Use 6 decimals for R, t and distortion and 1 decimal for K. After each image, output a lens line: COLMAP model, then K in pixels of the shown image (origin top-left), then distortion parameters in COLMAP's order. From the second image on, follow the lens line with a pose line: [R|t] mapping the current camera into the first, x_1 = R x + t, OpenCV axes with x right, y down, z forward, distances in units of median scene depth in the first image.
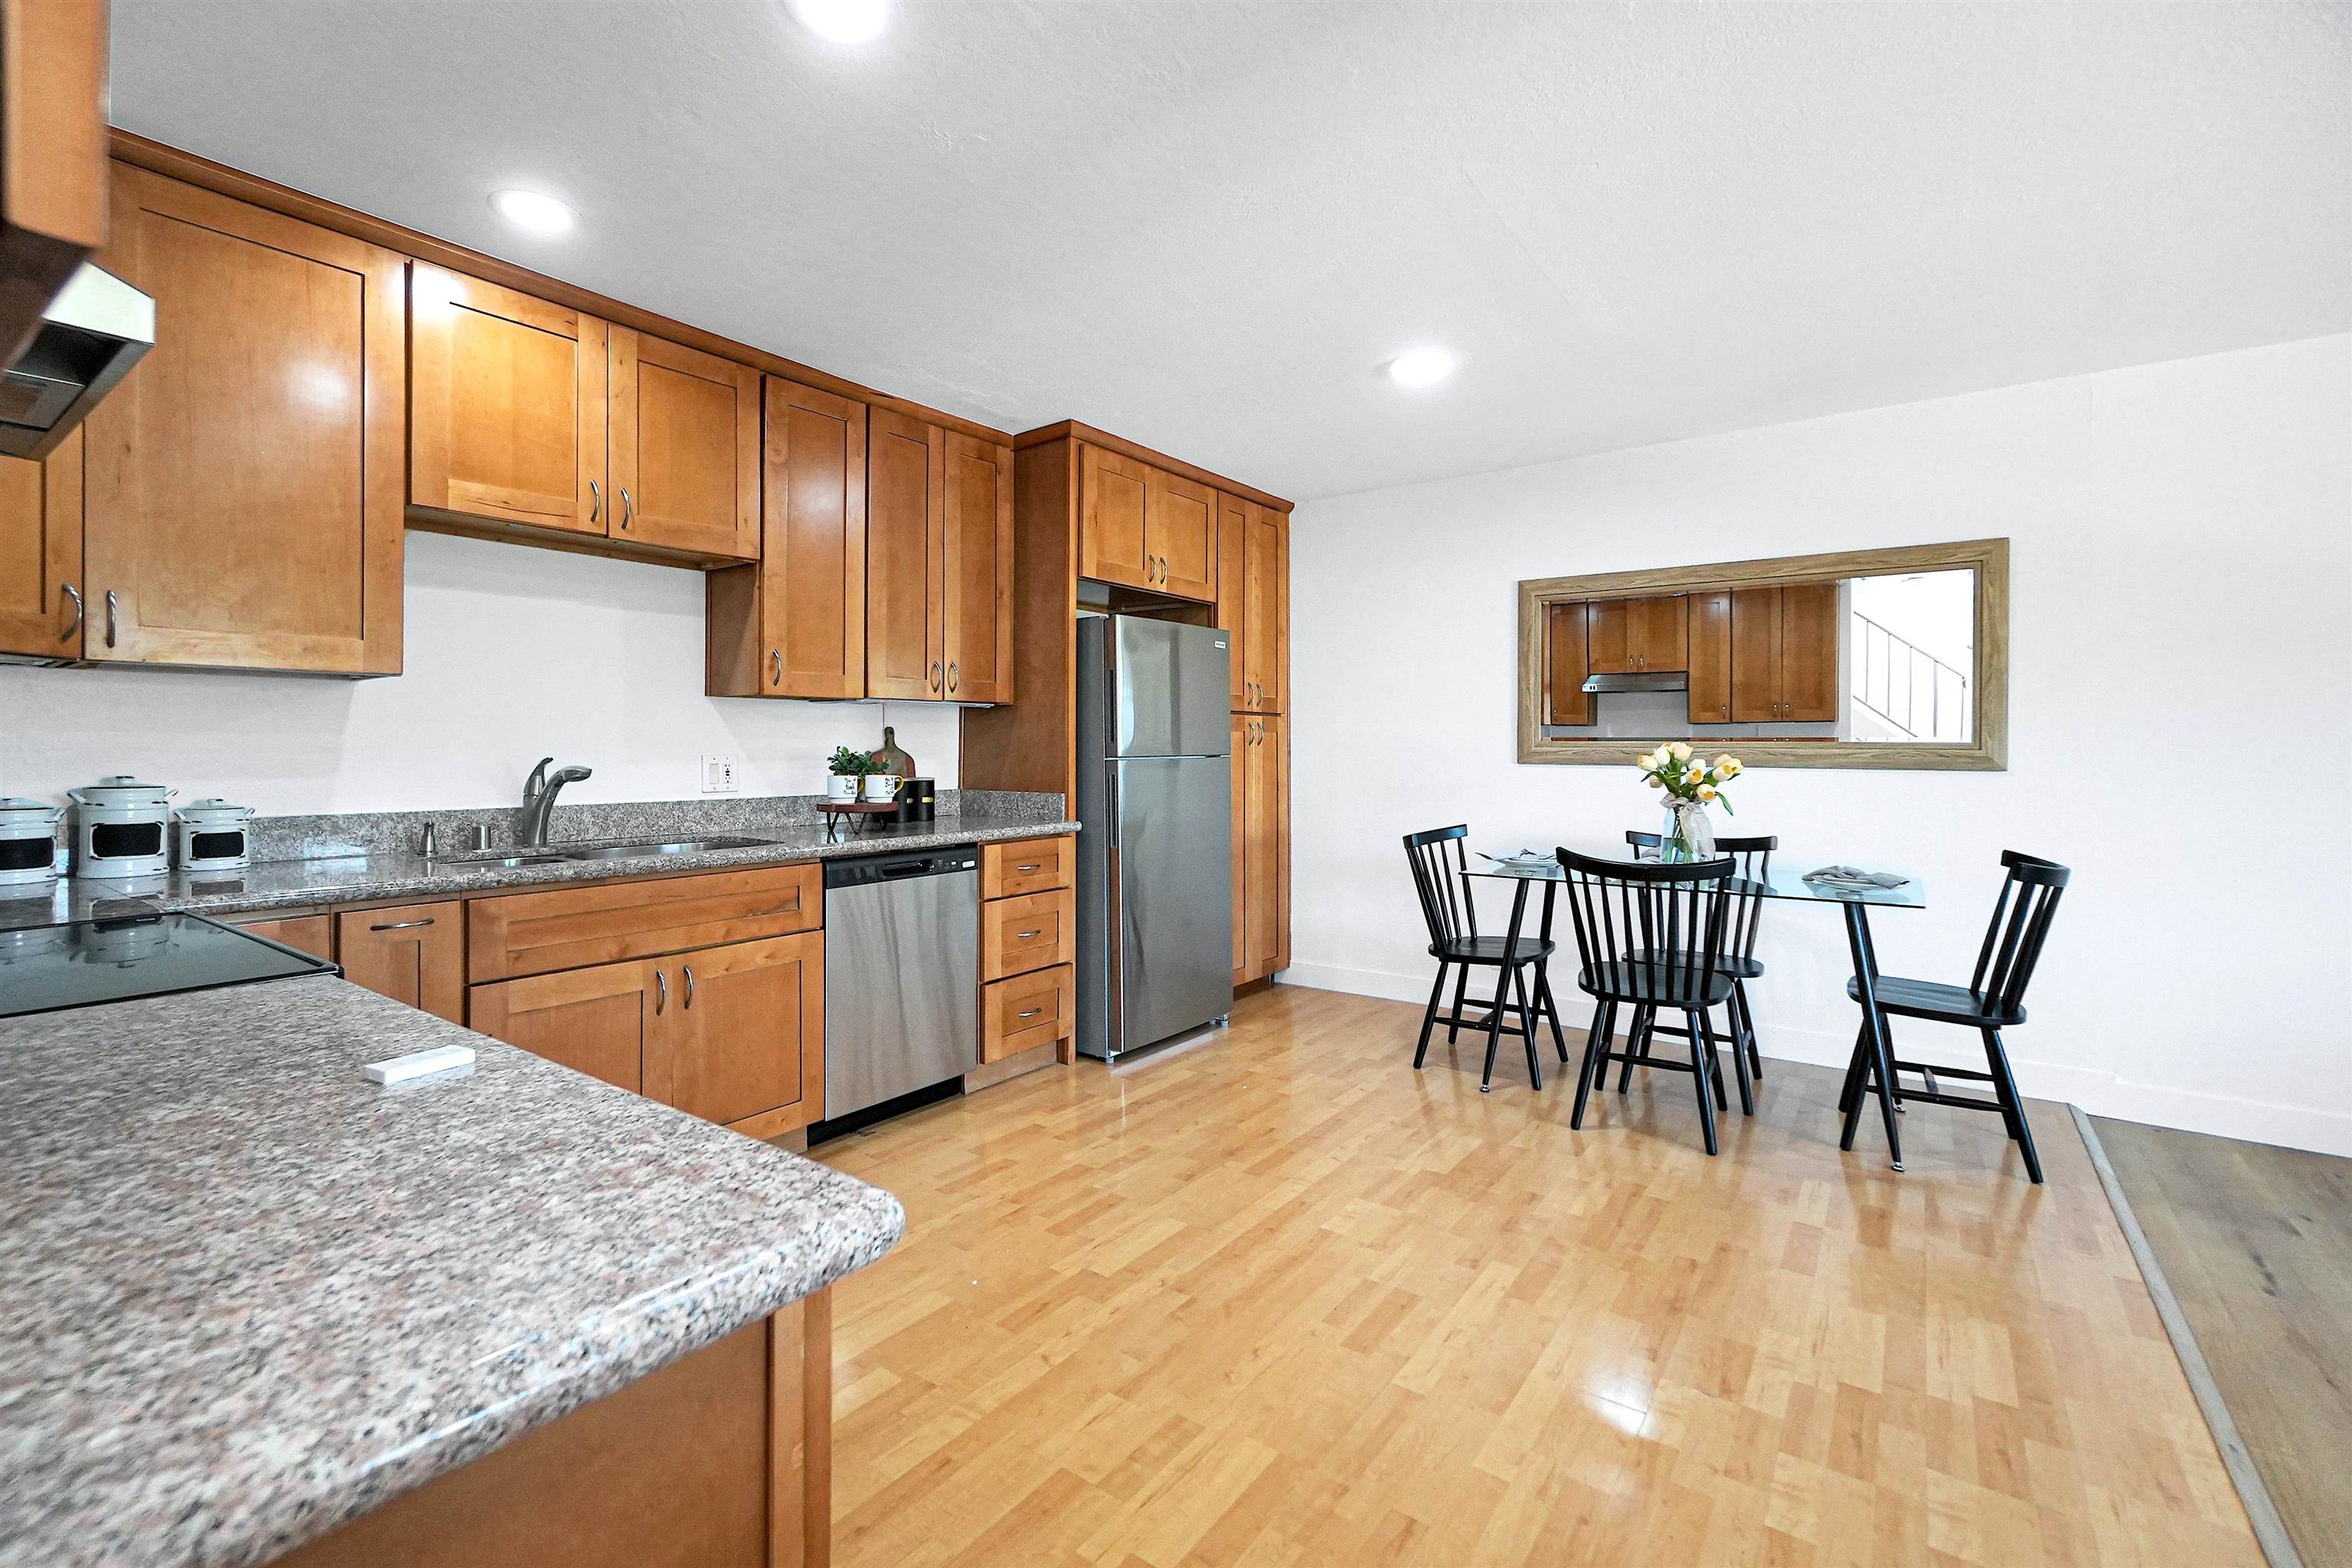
lens RADIAL K [[1038.3, 0, 1172.4], [0, 1038.3, 740.5], [0, 0, 1]] dist [0.000414, 0.000814]
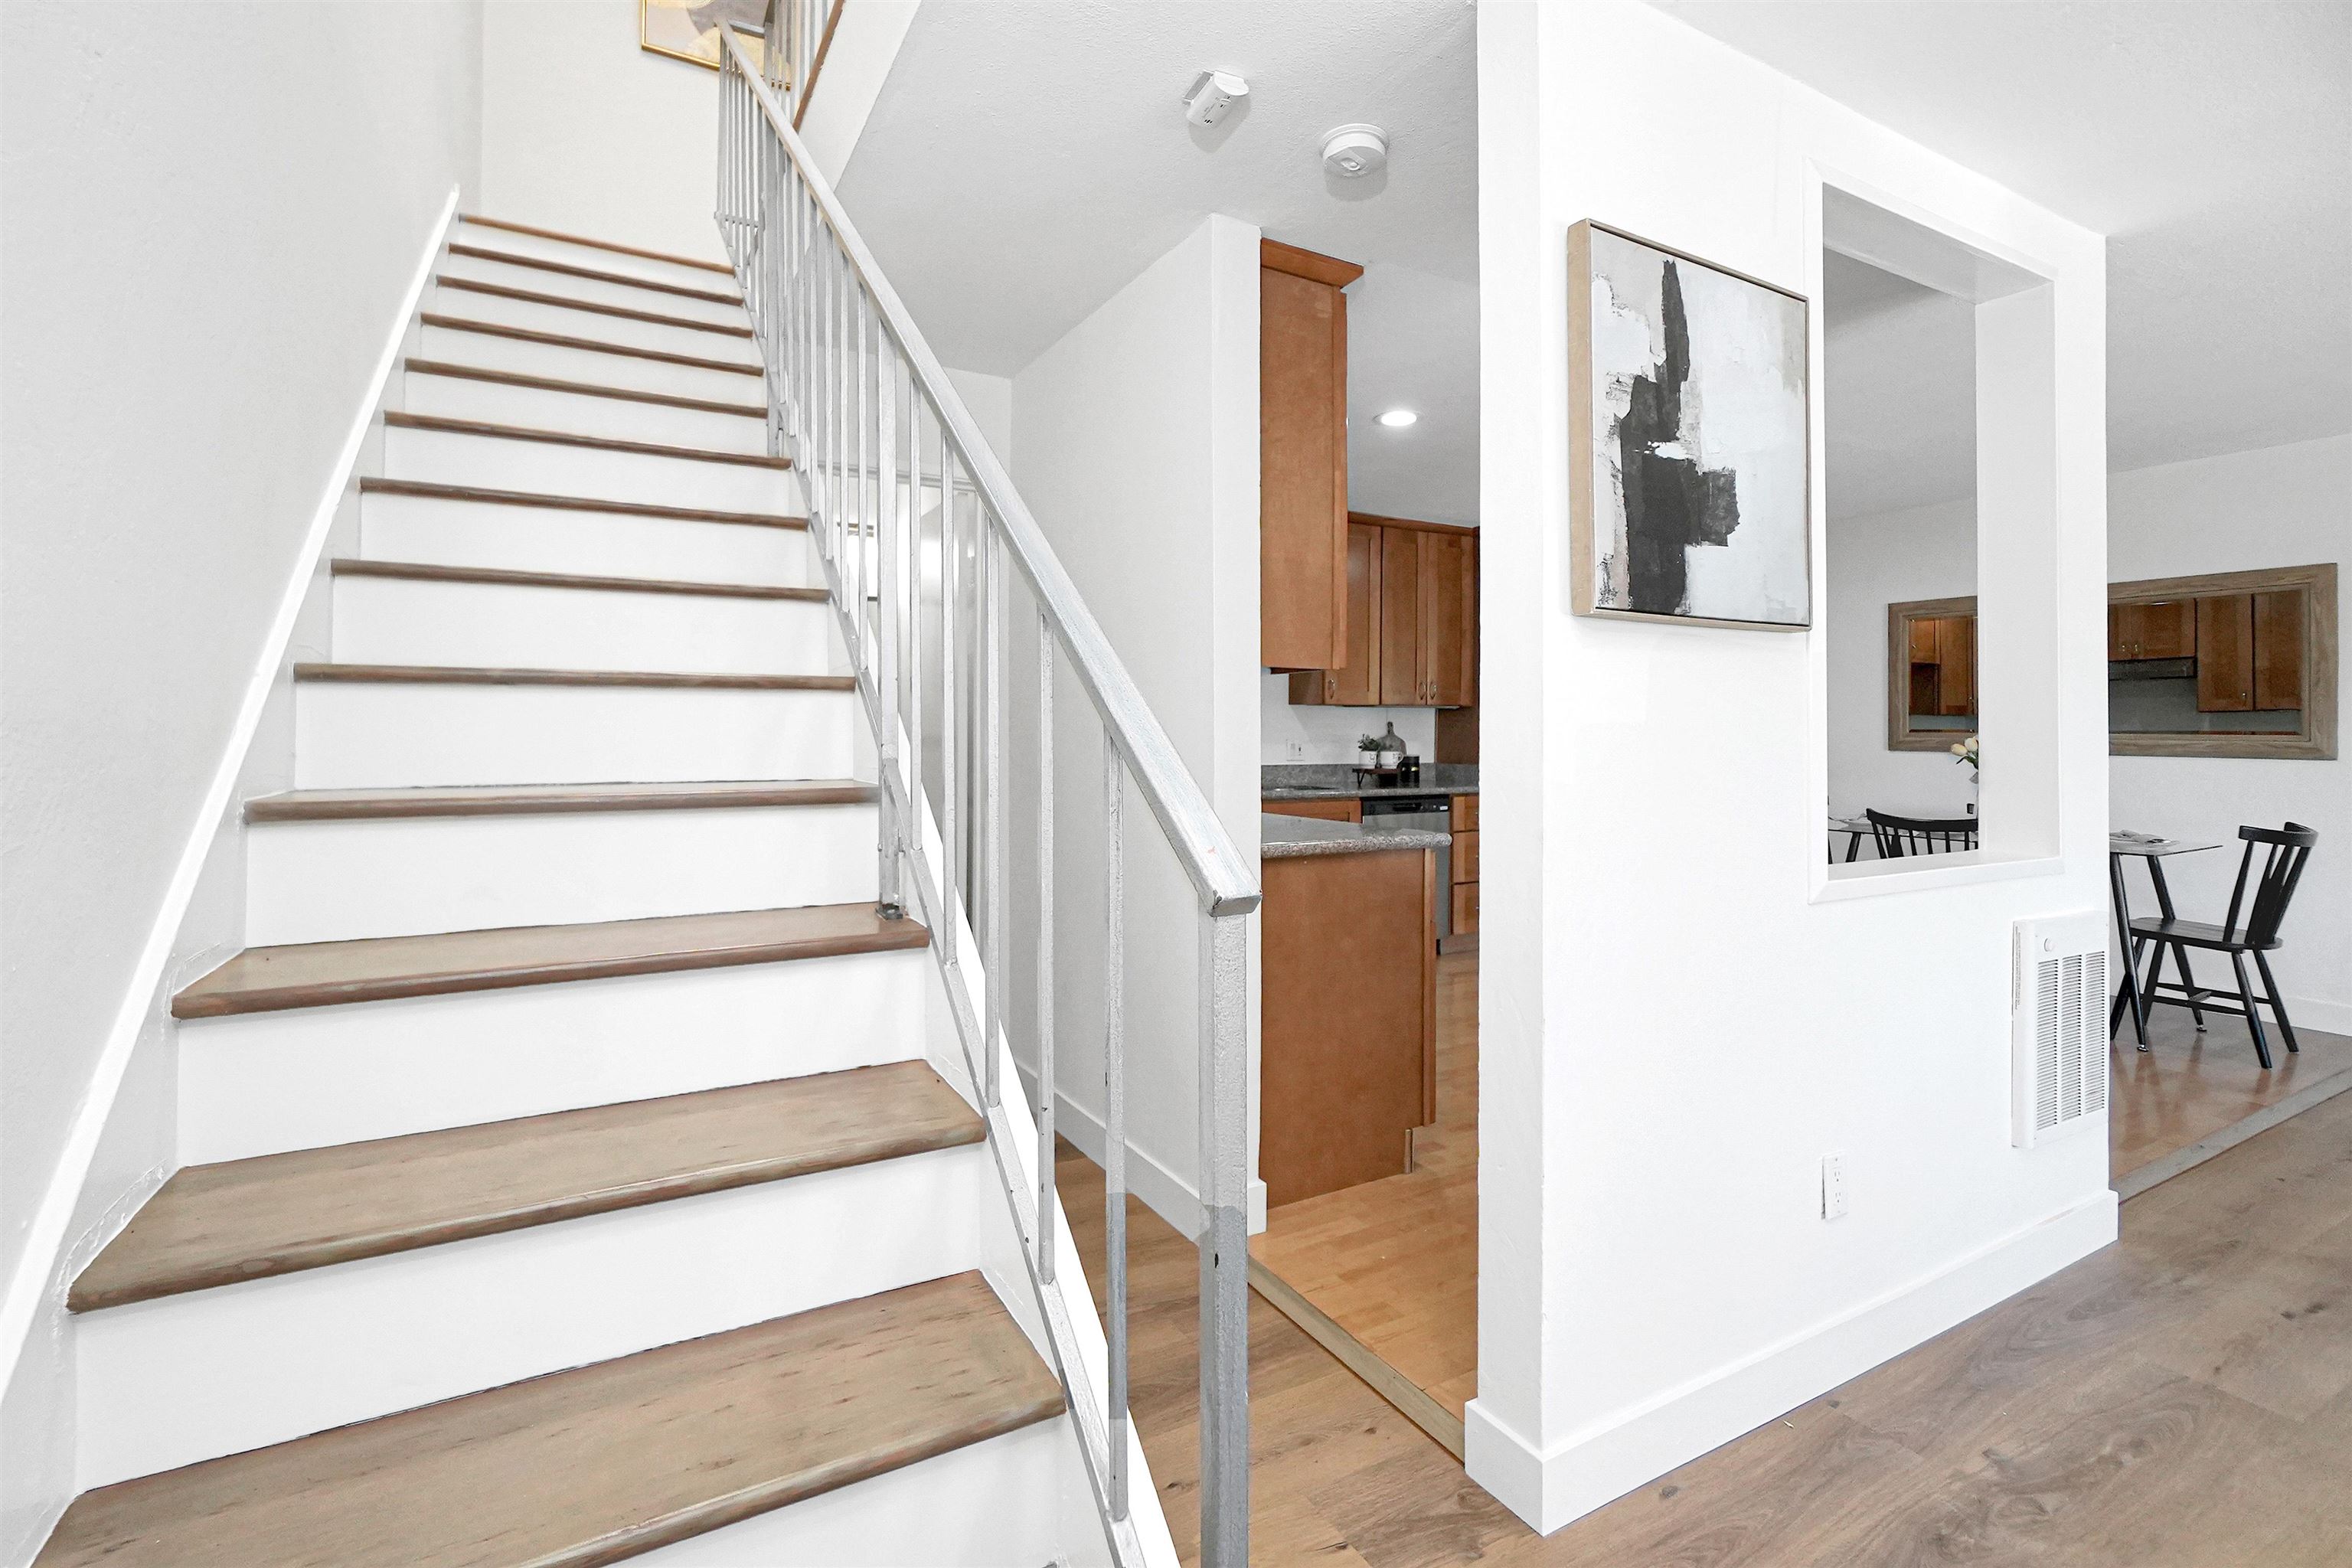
lens RADIAL K [[1038.3, 0, 1165.6], [0, 1038.3, 728.0], [0, 0, 1]] dist [0.000414, 0.000814]
pose [[0.906472, 0.002165, -0.422260, 0.090301], [-0.002940, 0.999995, -0.001186, -0.000907], [0.422255, 0.002317, 0.906474, -0.624148]]
